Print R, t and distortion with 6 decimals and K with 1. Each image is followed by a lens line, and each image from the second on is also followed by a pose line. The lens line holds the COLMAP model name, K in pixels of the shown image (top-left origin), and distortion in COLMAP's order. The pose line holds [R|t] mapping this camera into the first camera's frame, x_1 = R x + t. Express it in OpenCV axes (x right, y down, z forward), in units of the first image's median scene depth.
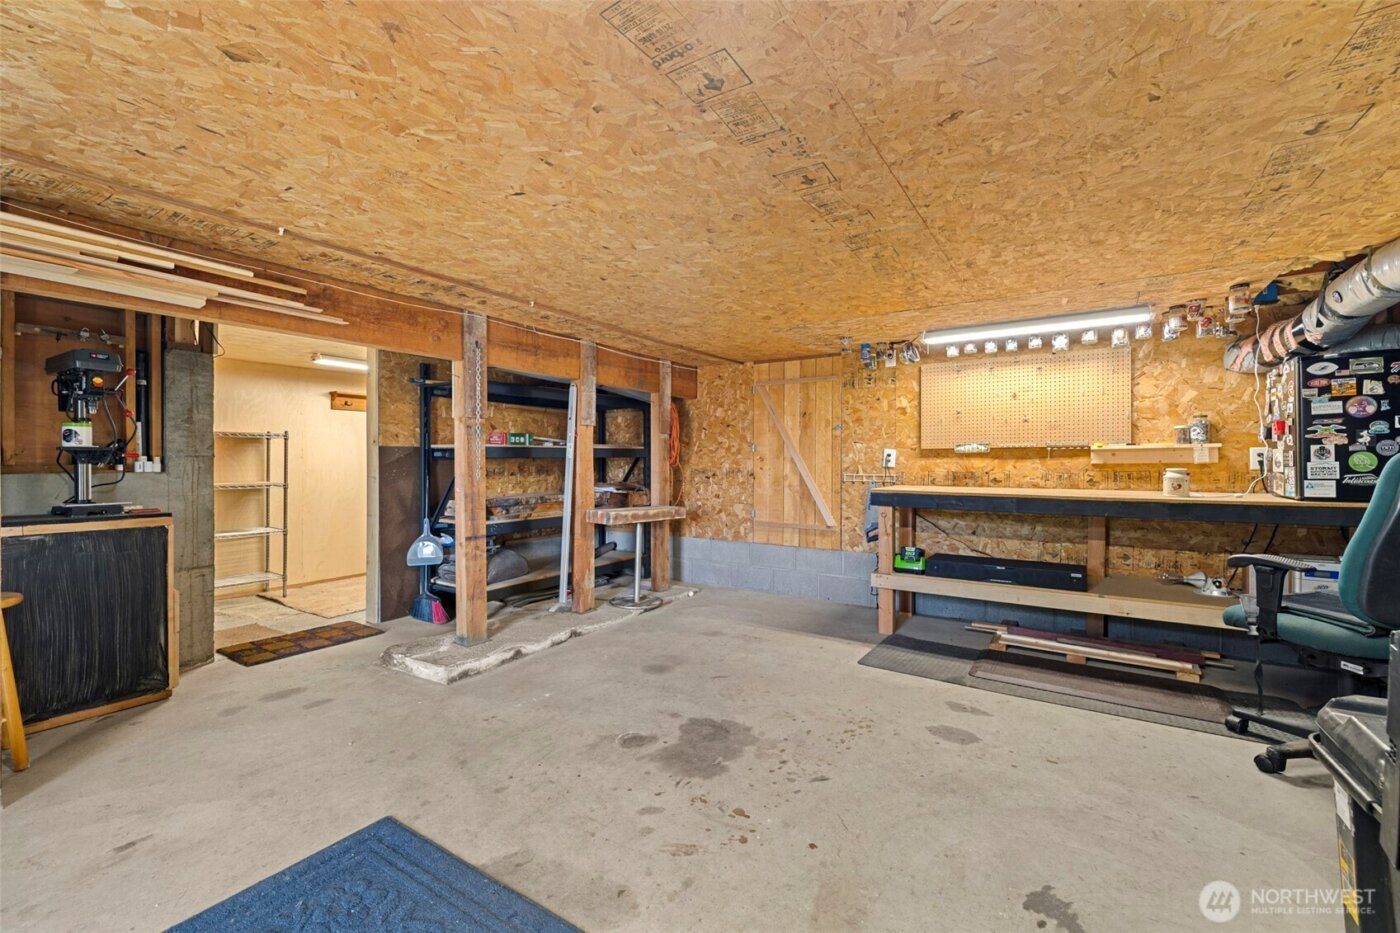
lens RADIAL K [[592.0, 0, 697.5], [0, 592.0, 464.5], [0, 0, 1]] dist [0.002477, 0.000392]
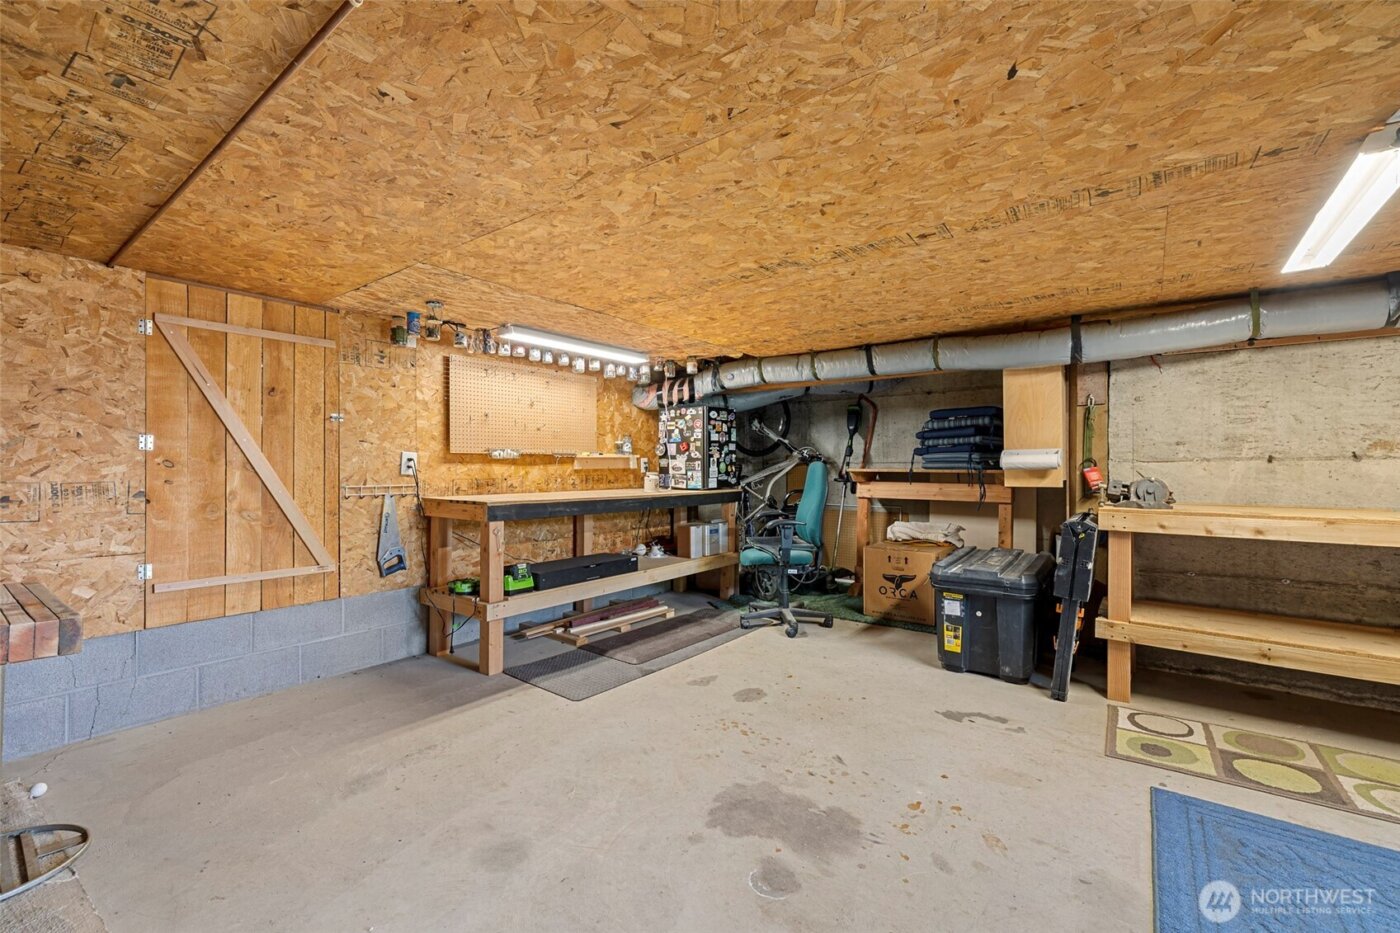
lens RADIAL K [[592.0, 0, 698.7], [0, 592.0, 465.9], [0, 0, 1]] dist [0.002477, 0.000392]
pose [[0.073649, 0.000989, 0.997284, -0.602474], [0.005270, 0.999985, -0.001381, -0.006298], [-0.997270, 0.005357, 0.073643, 0.786950]]
